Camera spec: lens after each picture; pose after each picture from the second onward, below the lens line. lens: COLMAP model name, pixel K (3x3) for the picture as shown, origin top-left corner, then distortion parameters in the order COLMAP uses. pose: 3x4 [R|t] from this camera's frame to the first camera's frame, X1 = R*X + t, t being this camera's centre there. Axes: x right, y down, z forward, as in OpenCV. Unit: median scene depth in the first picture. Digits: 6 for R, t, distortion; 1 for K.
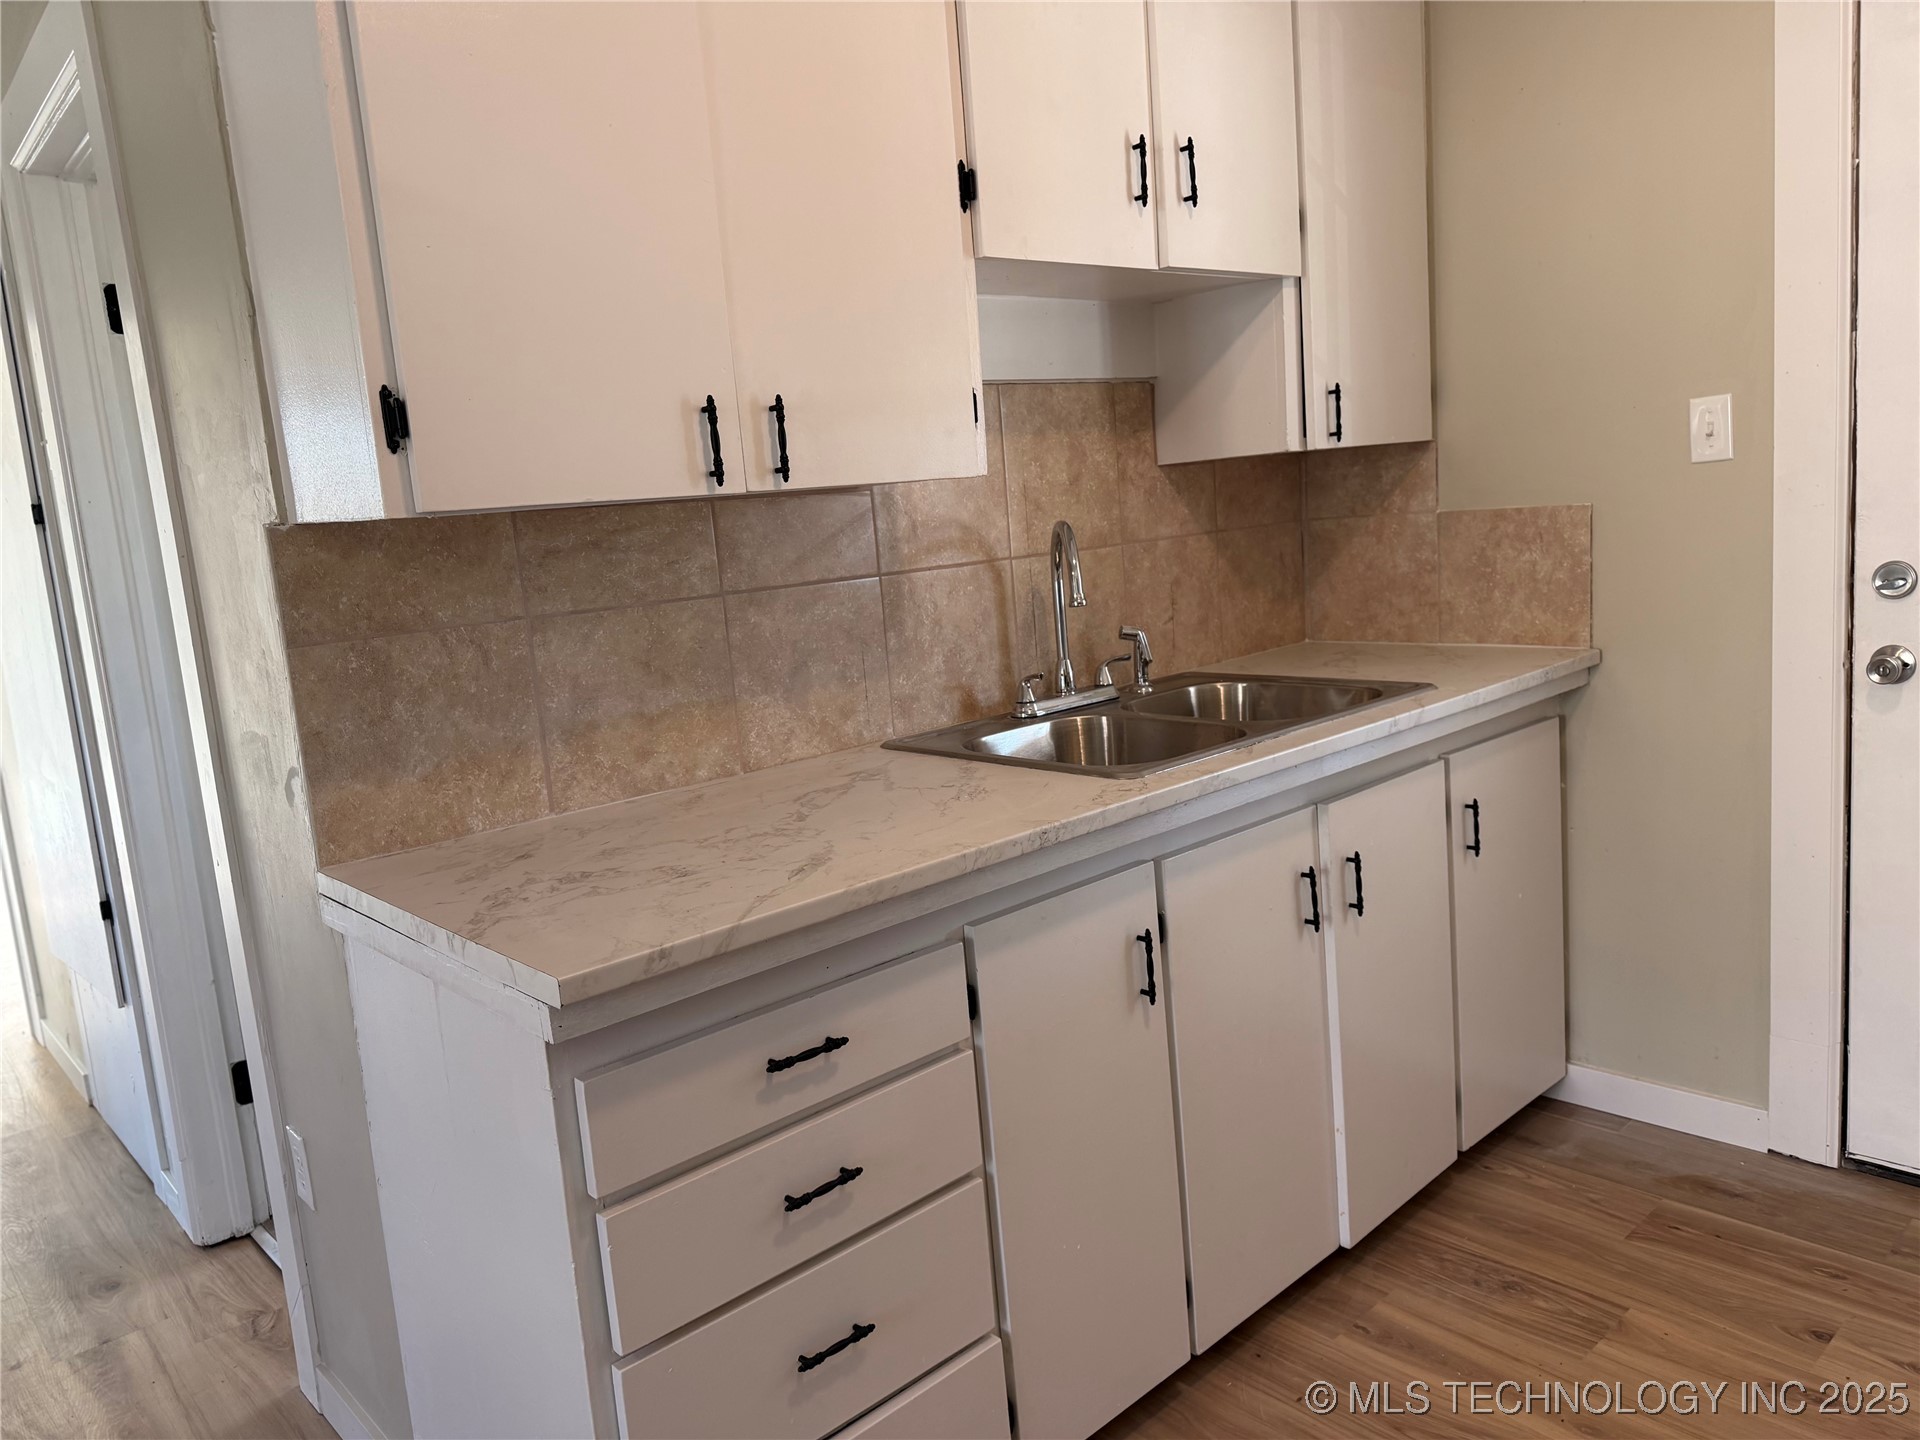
lens RADIAL K [[1365.8, 0, 960.5], [0, 1365.8, 710.2], [0, 0, 1]] dist [0.032448, -0.036934]
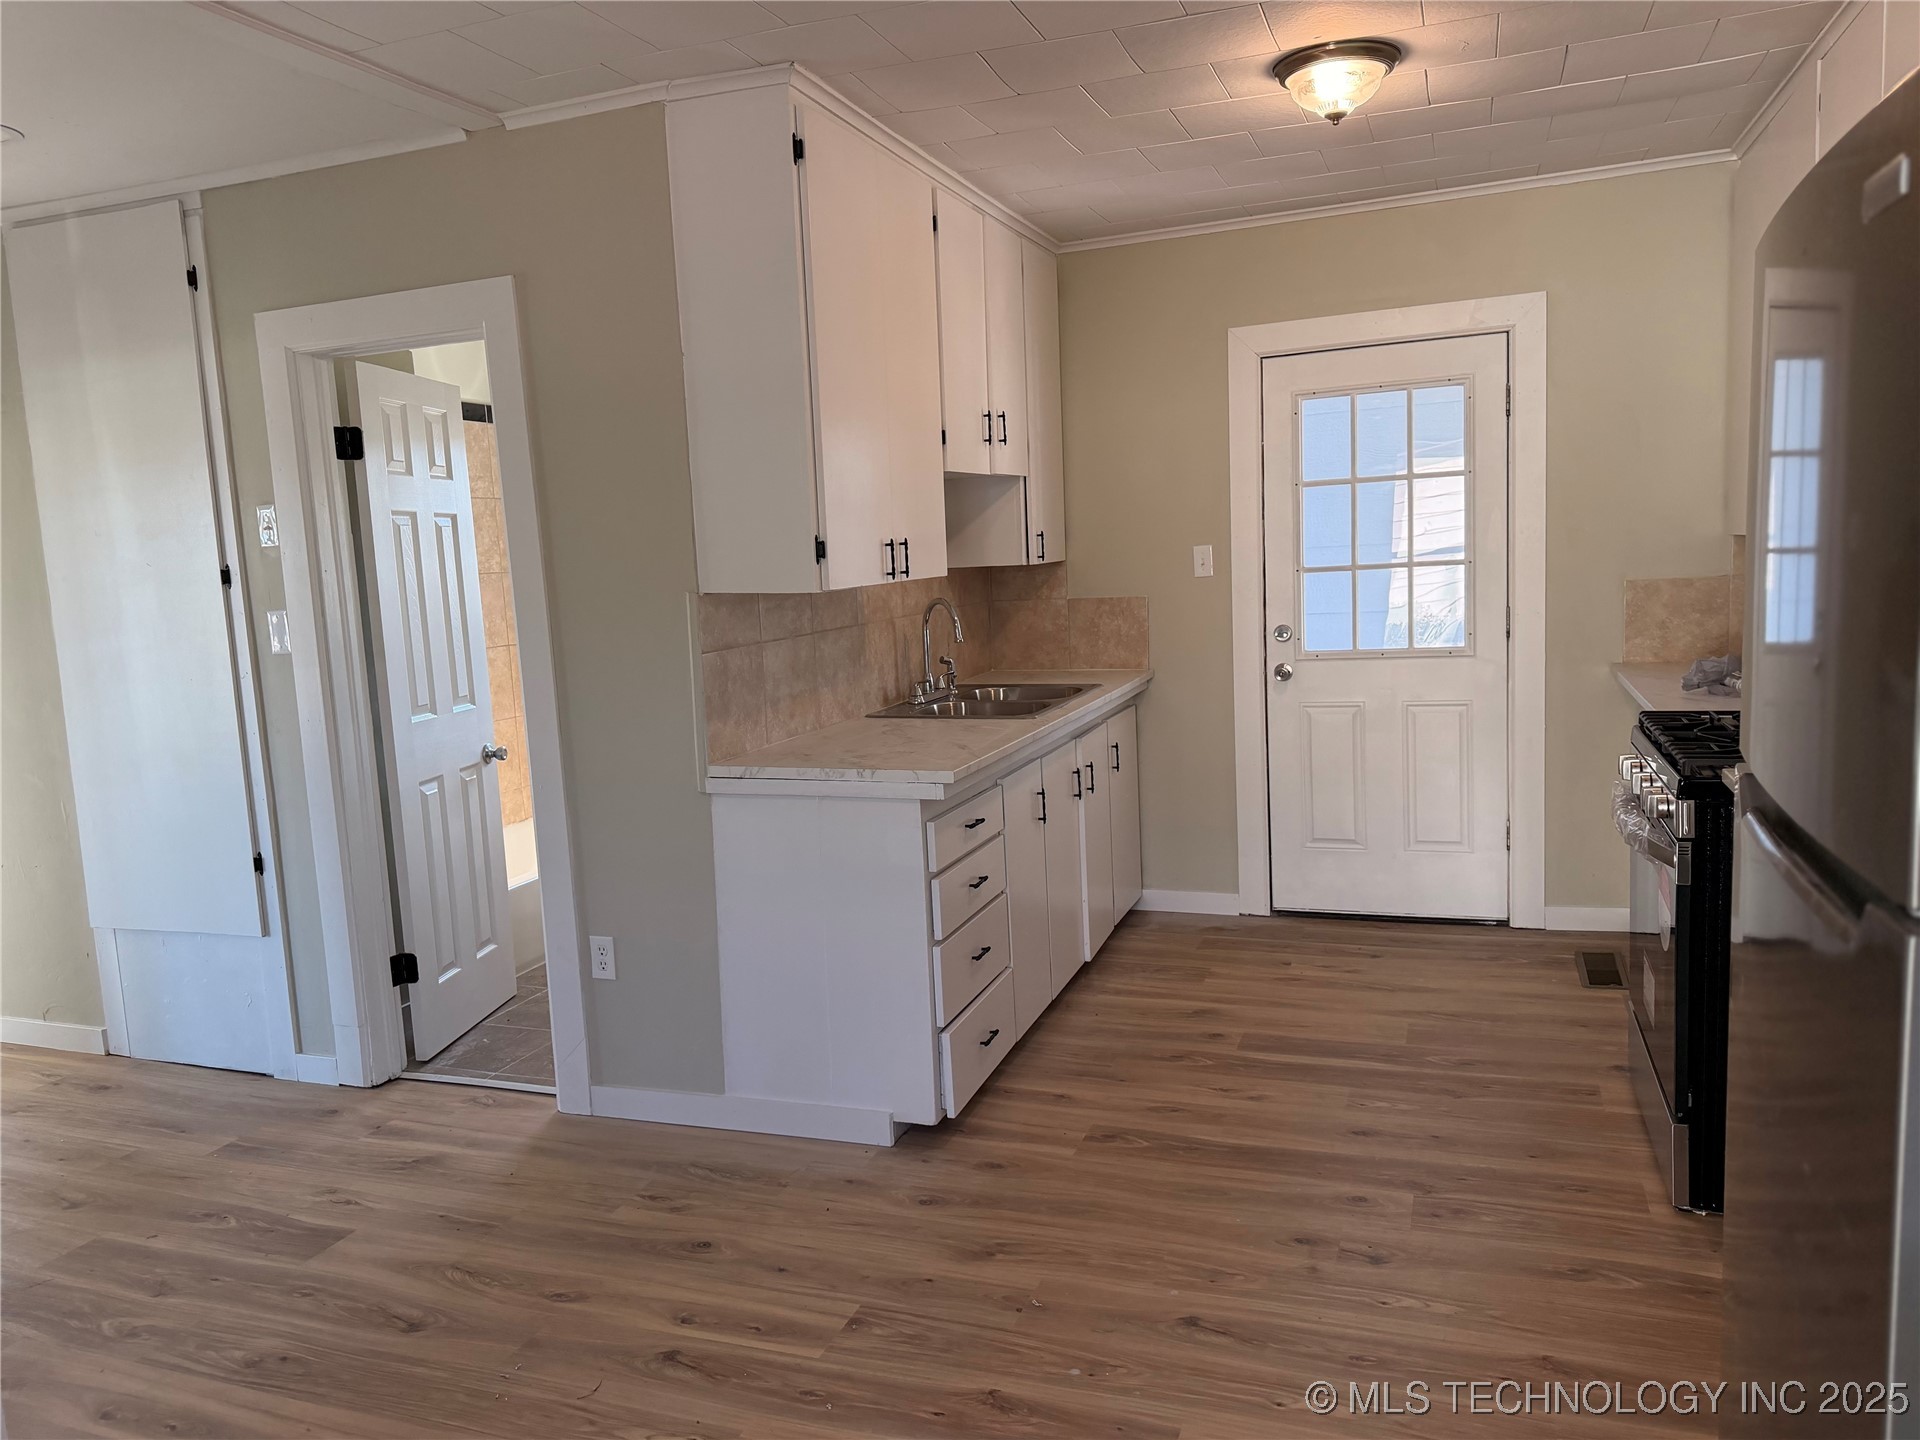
lens RADIAL K [[1356.5, 0, 960.0], [0, 1356.5, 720.0], [0, 0, 1]] dist [0.104101, -0.163739]
pose [[0.889228, -0.020243, 0.457017, -0.701468], [0.043791, 0.998199, -0.040991, 0.099156], [-0.455364, 0.056464, 0.888513, -0.625125]]
